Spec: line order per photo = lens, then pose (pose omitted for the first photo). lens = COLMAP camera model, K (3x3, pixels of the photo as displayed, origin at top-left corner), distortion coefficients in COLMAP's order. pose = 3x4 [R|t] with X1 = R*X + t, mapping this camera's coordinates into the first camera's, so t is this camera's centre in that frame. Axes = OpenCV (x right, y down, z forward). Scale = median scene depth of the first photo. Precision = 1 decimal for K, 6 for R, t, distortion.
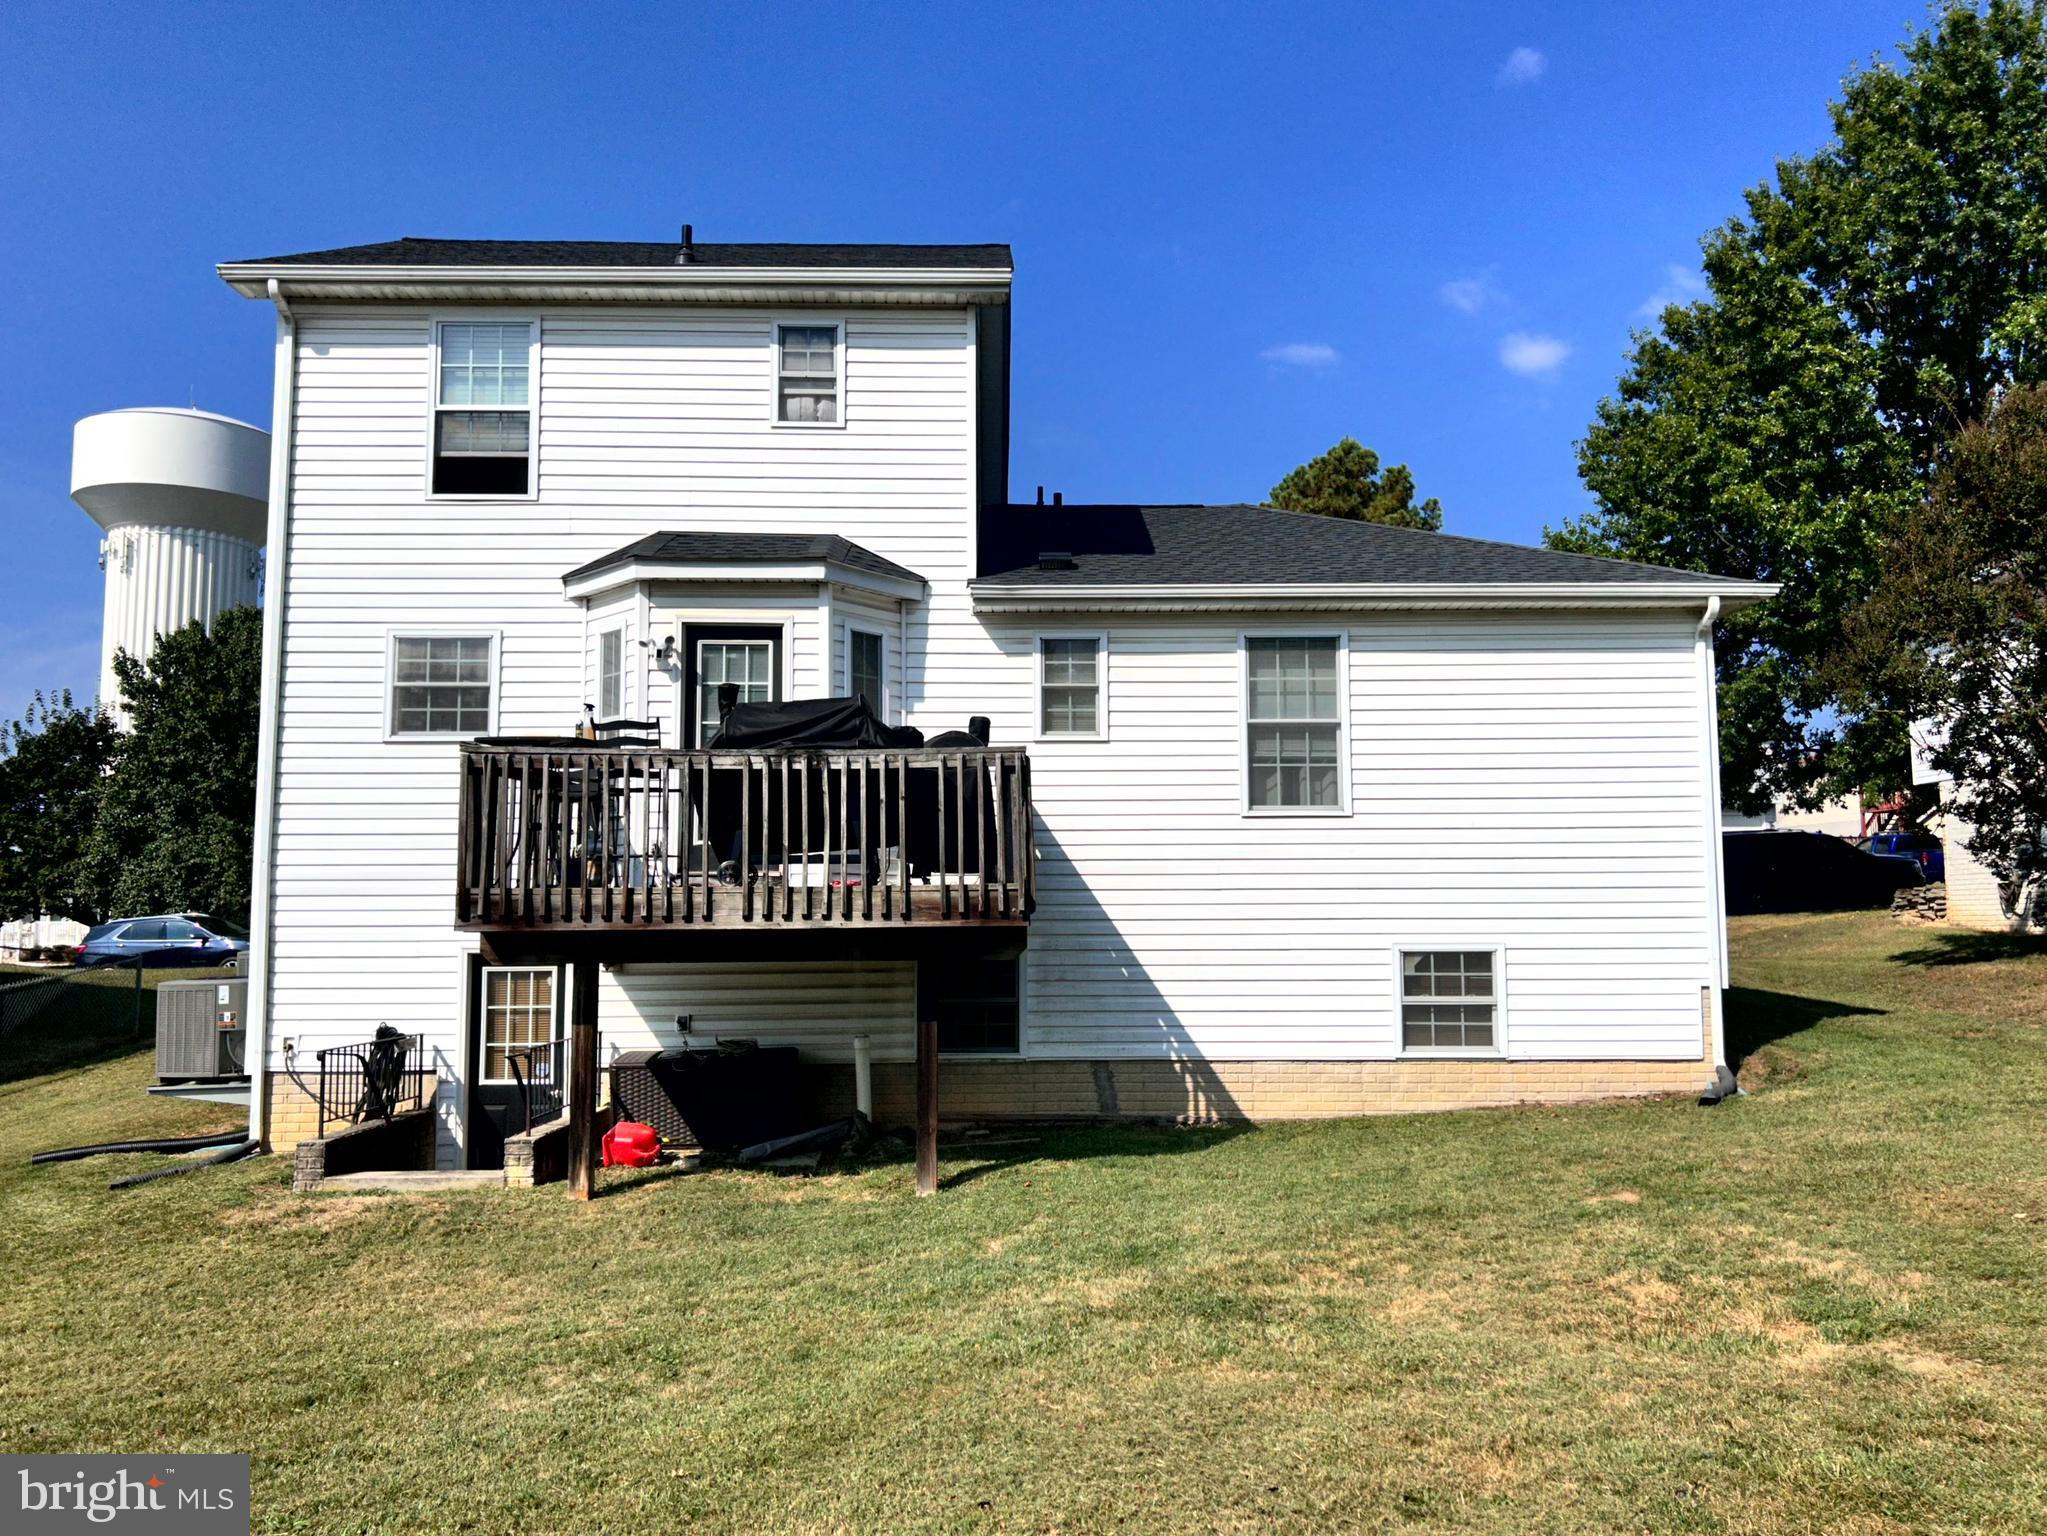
lens RADIAL K [[1553.5, 0, 1016.3], [0, 1553.5, 755.7], [0, 0, 1]] dist [0.022451, -0.005702]
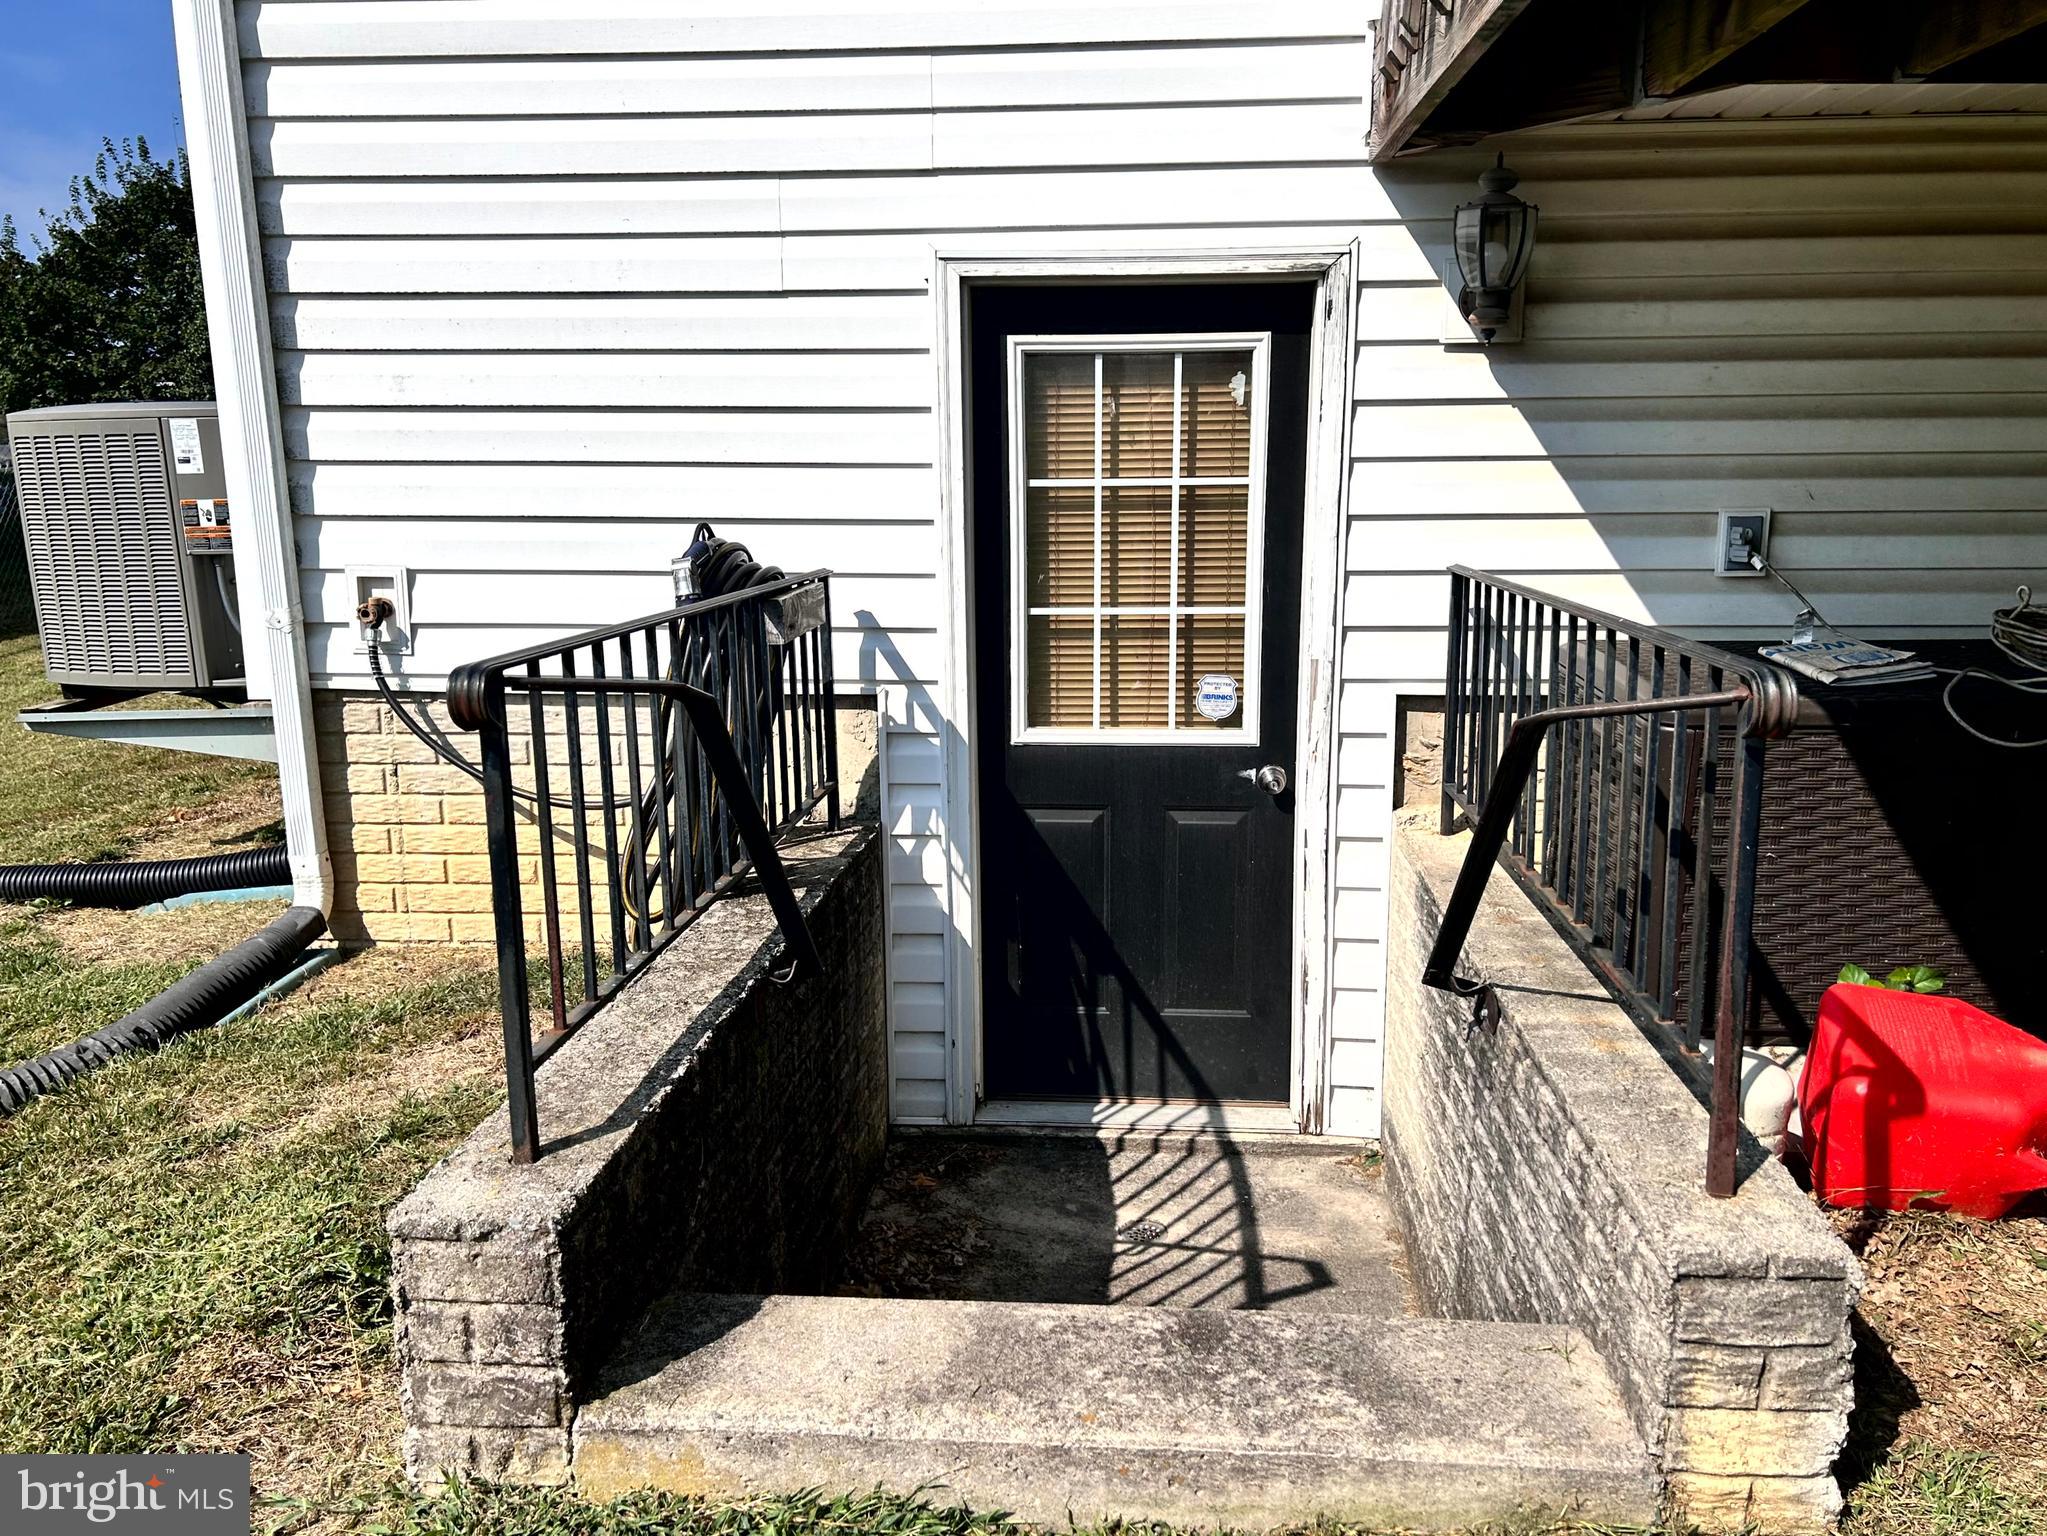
lens RADIAL K [[1553.5, 0, 1034.1], [0, 1553.5, 769.8], [0, 0, 1]] dist [0.022451, -0.005702]
pose [[0.996402, 0.019112, -0.082573, -0.317108], [0.006184, 0.955255, 0.295718, 0.128722], [0.084530, -0.295165, 0.951700, 0.719638]]
